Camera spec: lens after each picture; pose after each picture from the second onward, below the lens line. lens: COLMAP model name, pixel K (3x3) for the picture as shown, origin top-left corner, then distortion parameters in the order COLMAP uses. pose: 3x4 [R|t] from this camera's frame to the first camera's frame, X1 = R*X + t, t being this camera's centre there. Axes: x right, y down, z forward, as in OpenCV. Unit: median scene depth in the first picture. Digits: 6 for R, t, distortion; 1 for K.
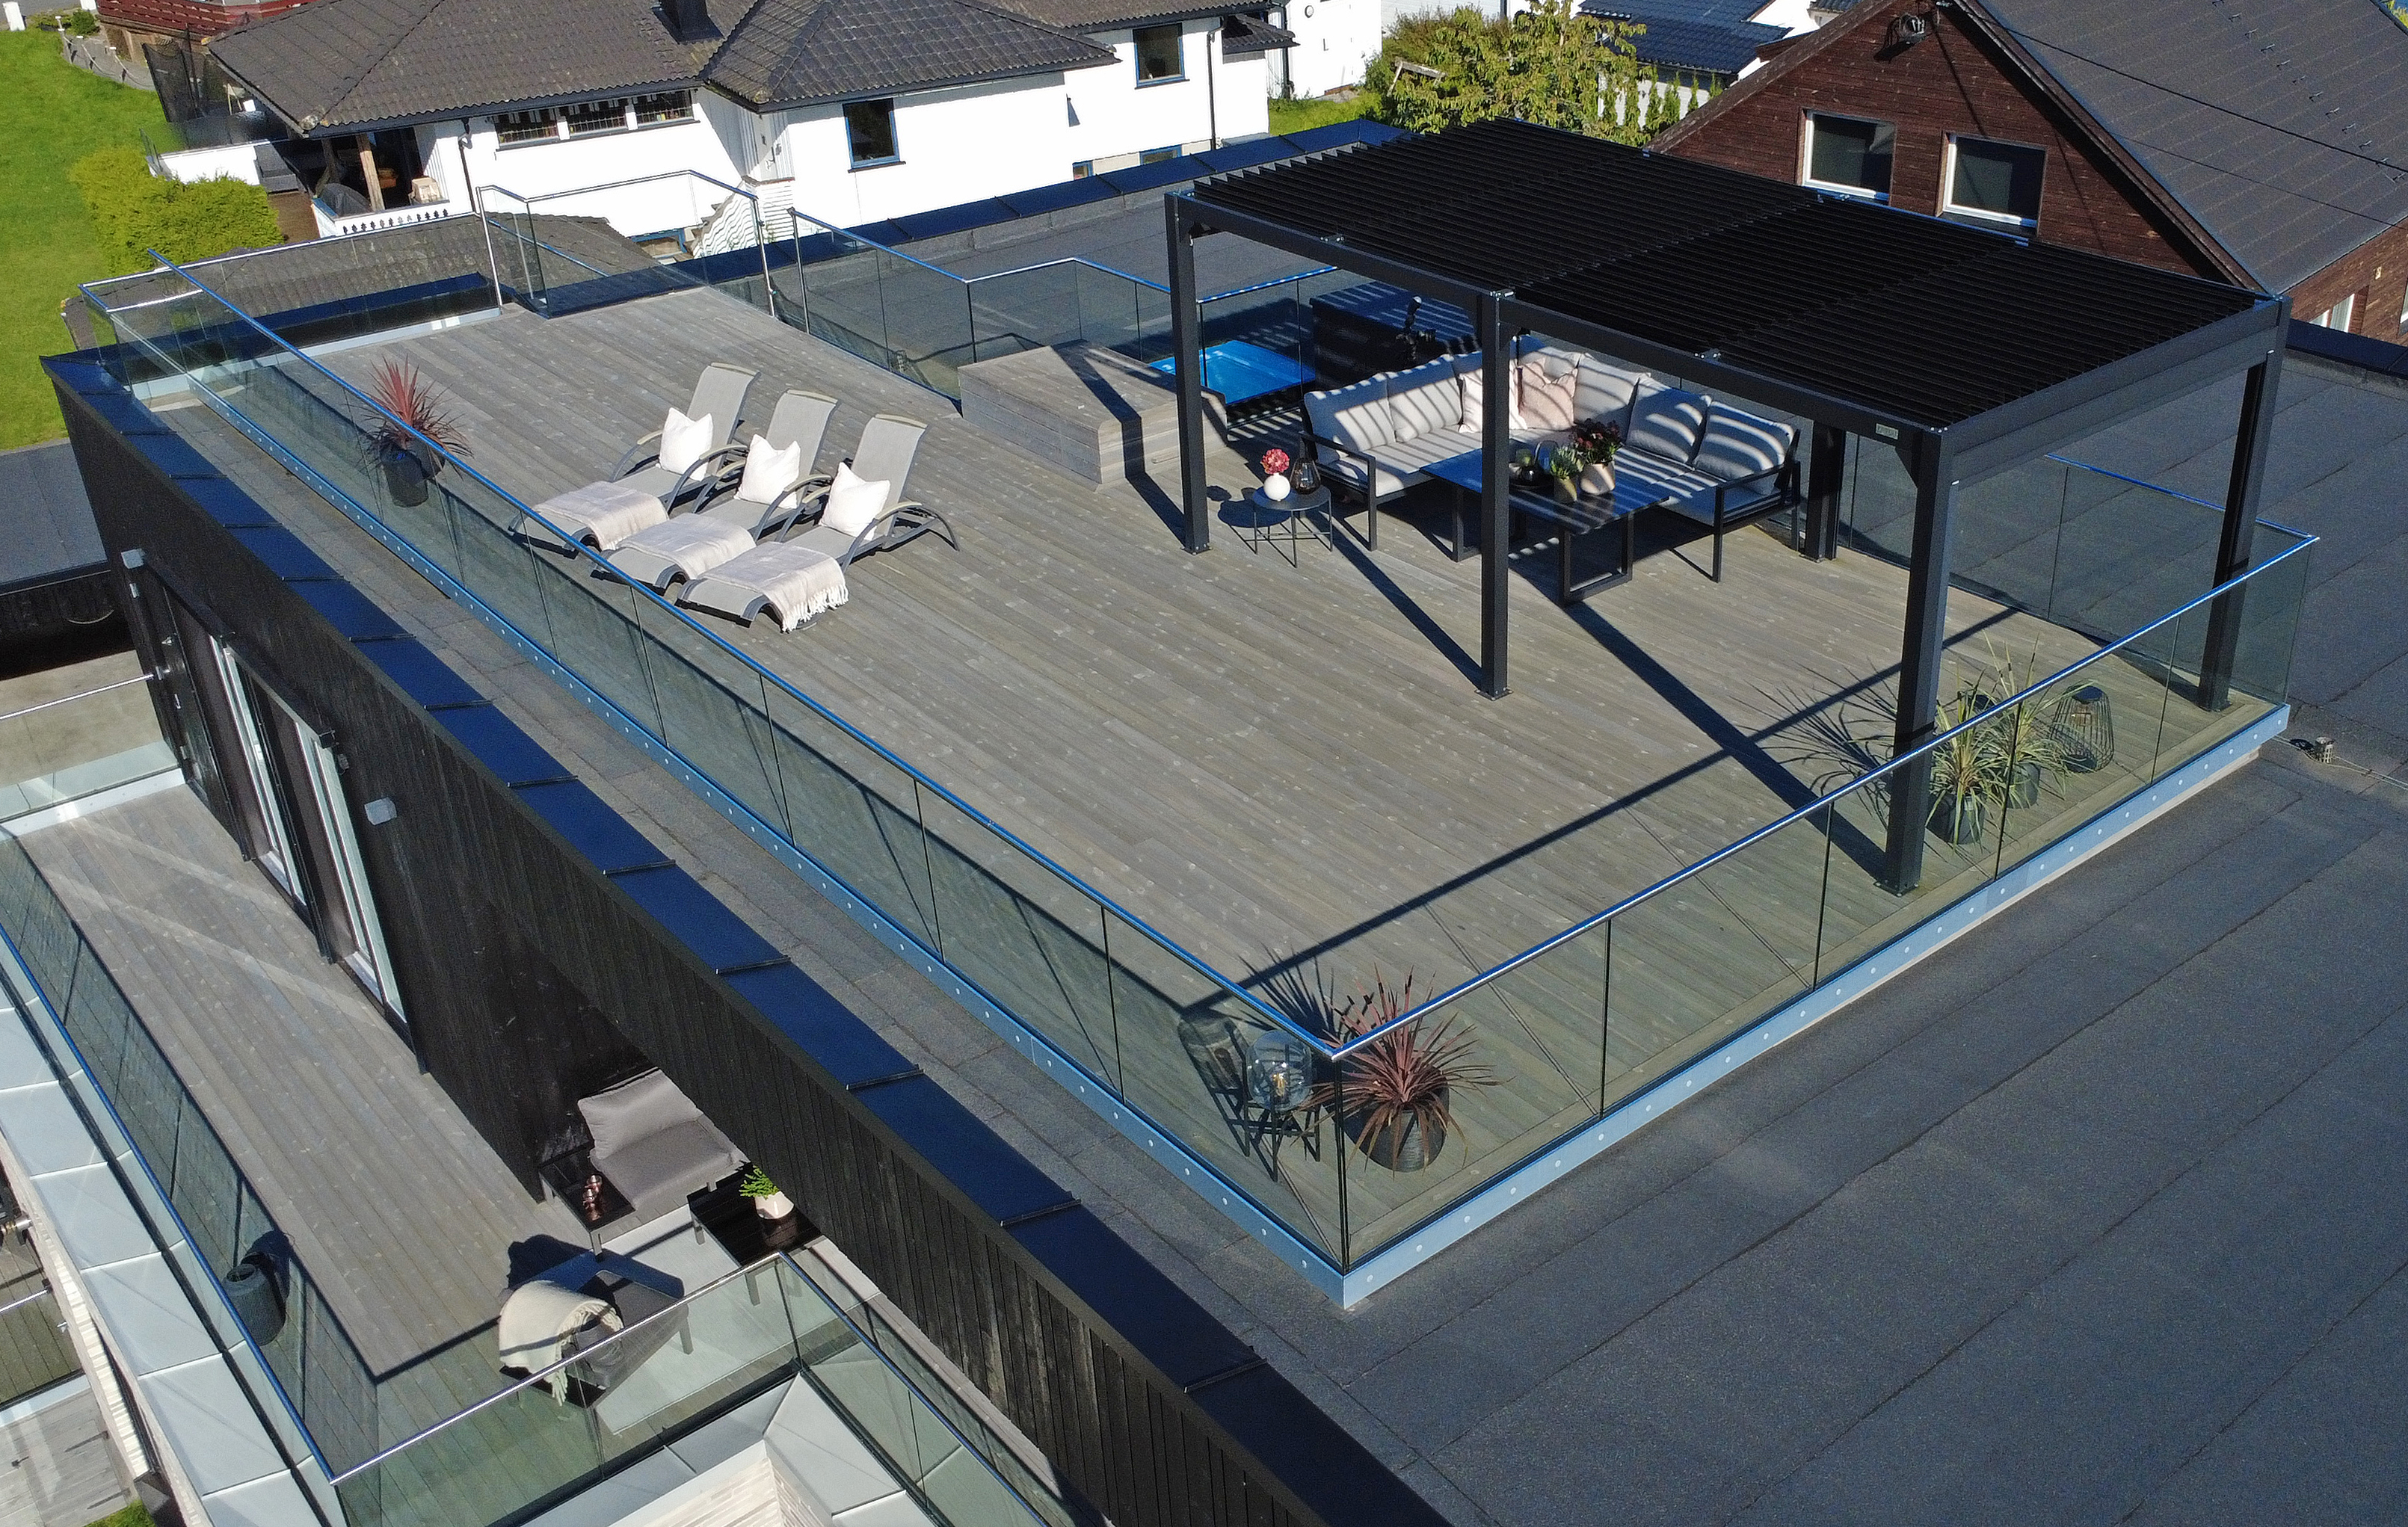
lens RADIAL K [[2225.4, 0, 1404.4], [0, 2225.4, 754.9], [0, 0, 1]] dist [0.007406, -0.017647]
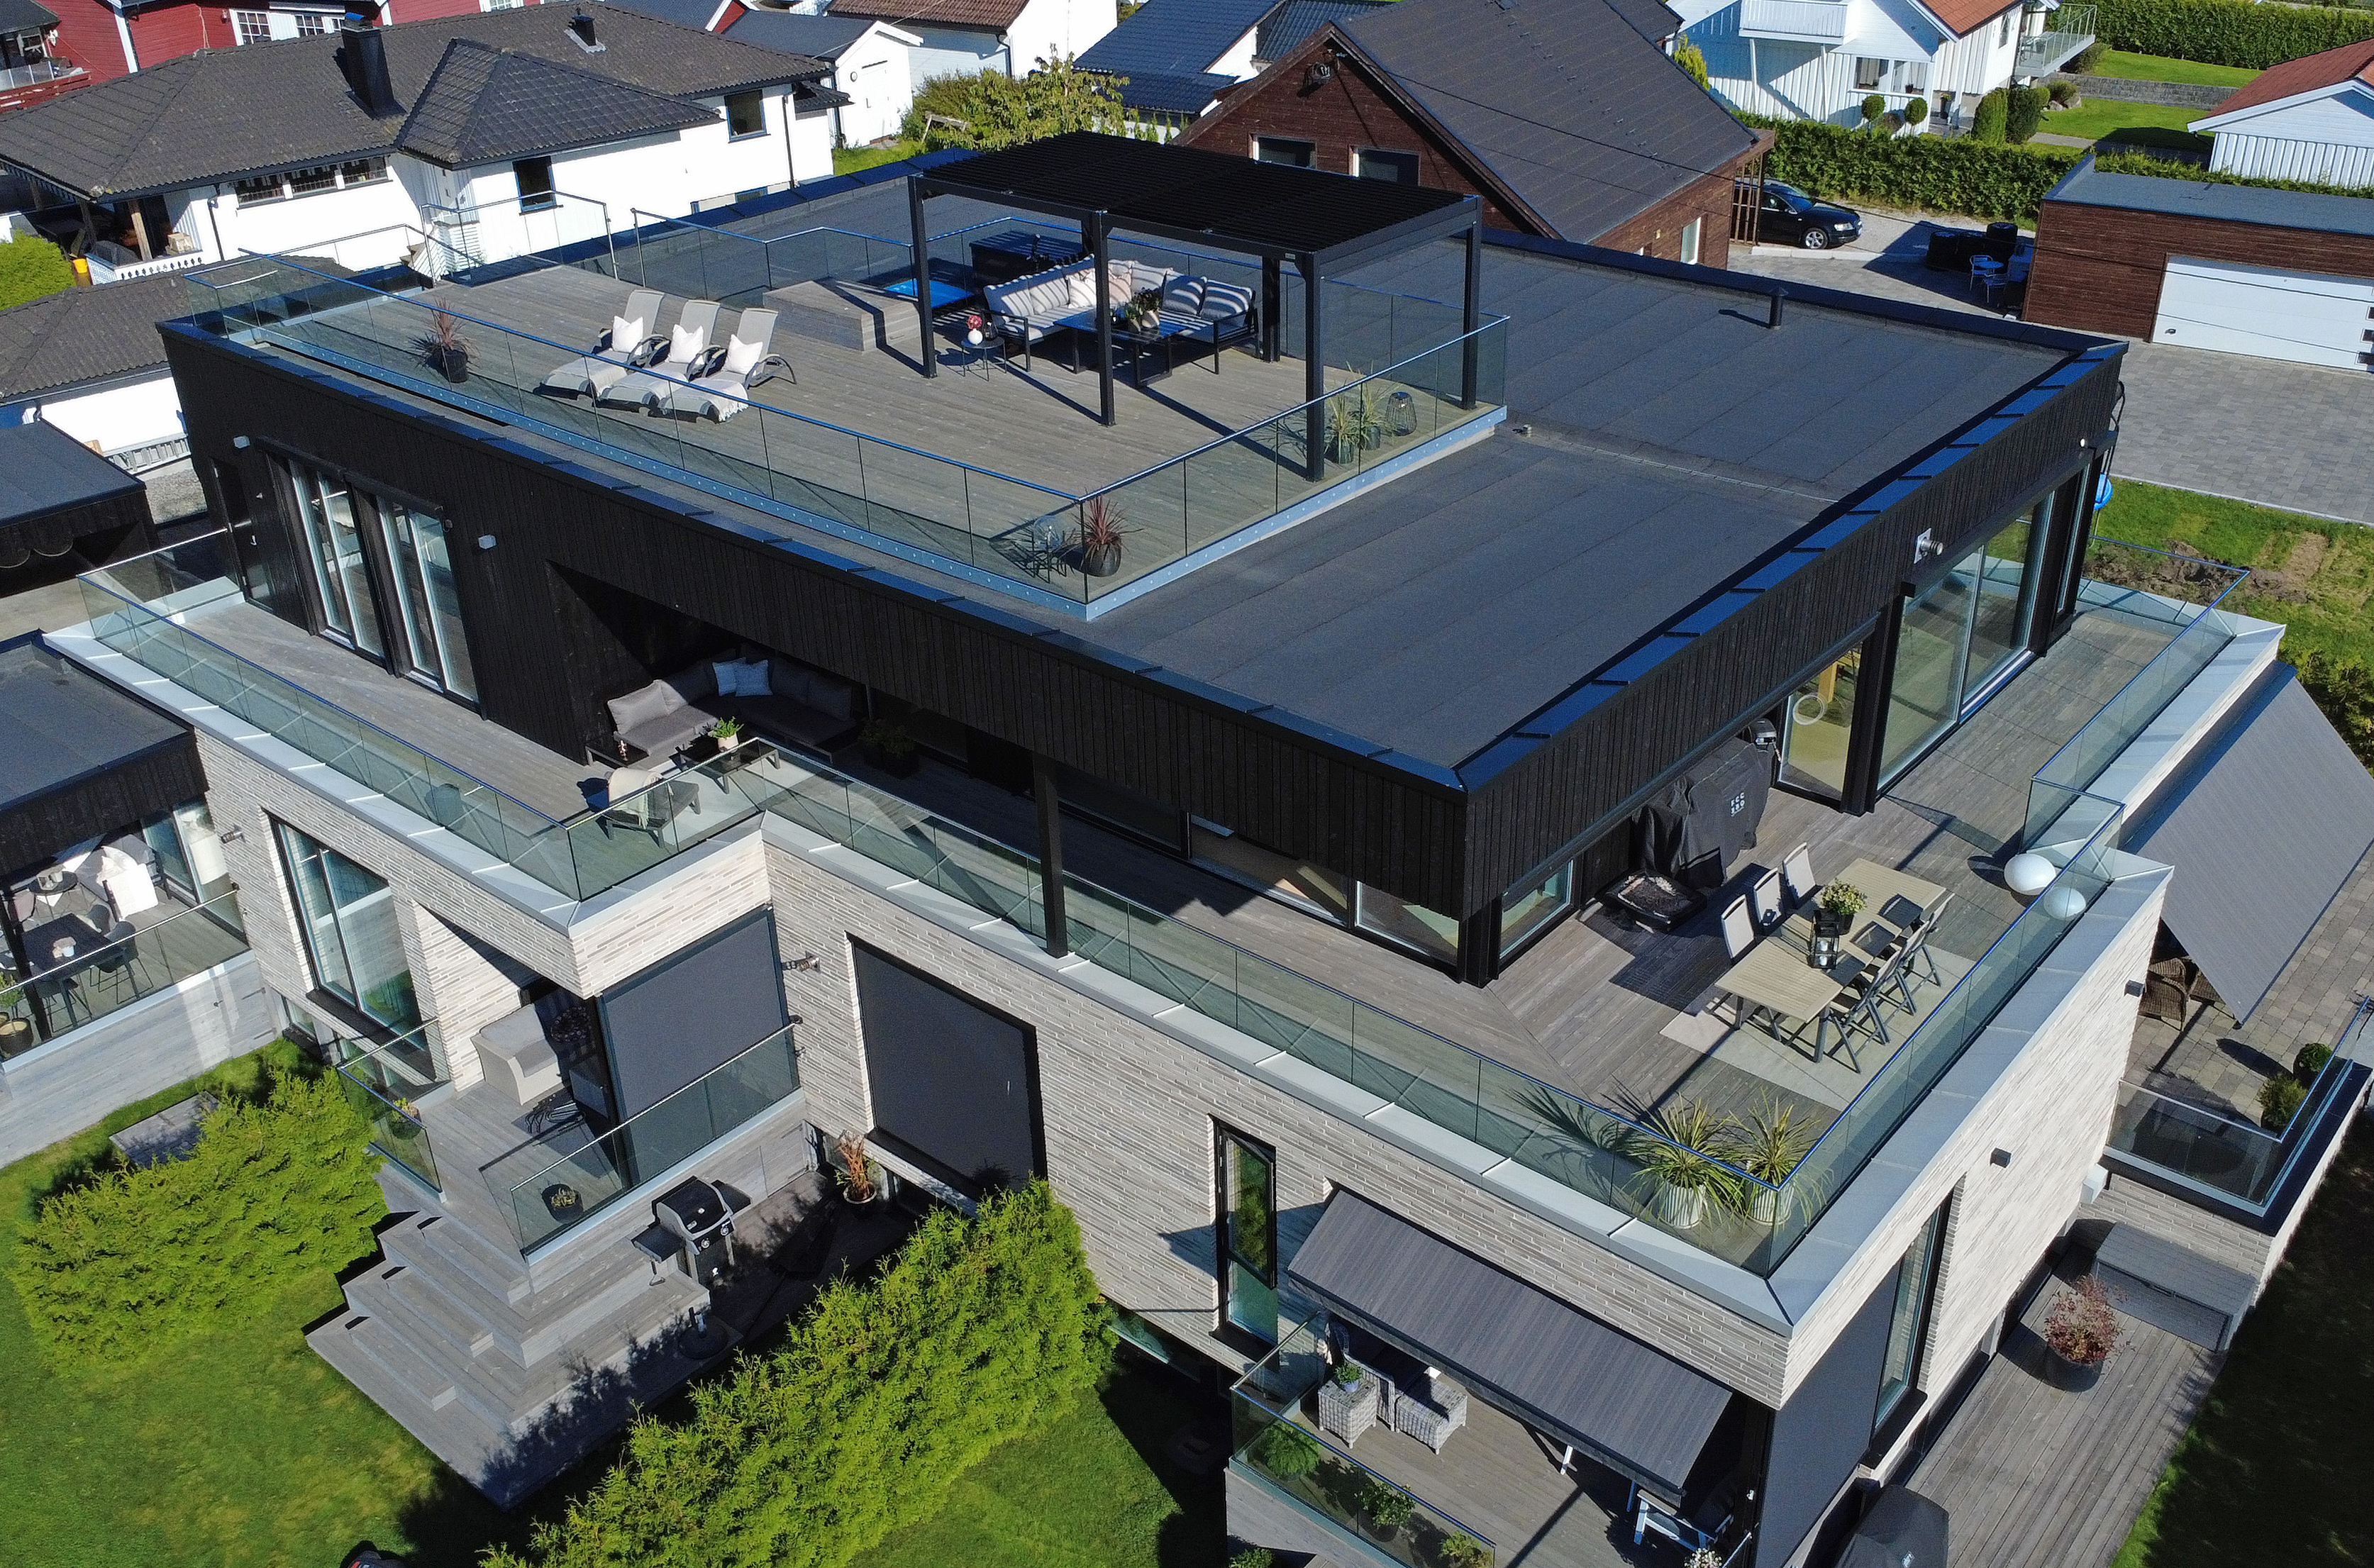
lens RADIAL K [[2087.7, 0, 1187.0], [0, 2087.7, 784.0], [0, 0, 1]] dist [0.005968, -0.015700]
pose [[0.989741, -0.076314, 0.120786, -0.096785], [0.075394, 0.997079, 0.012180, 0.191261], [-0.121362, -0.002949, 0.992604, -0.580812]]
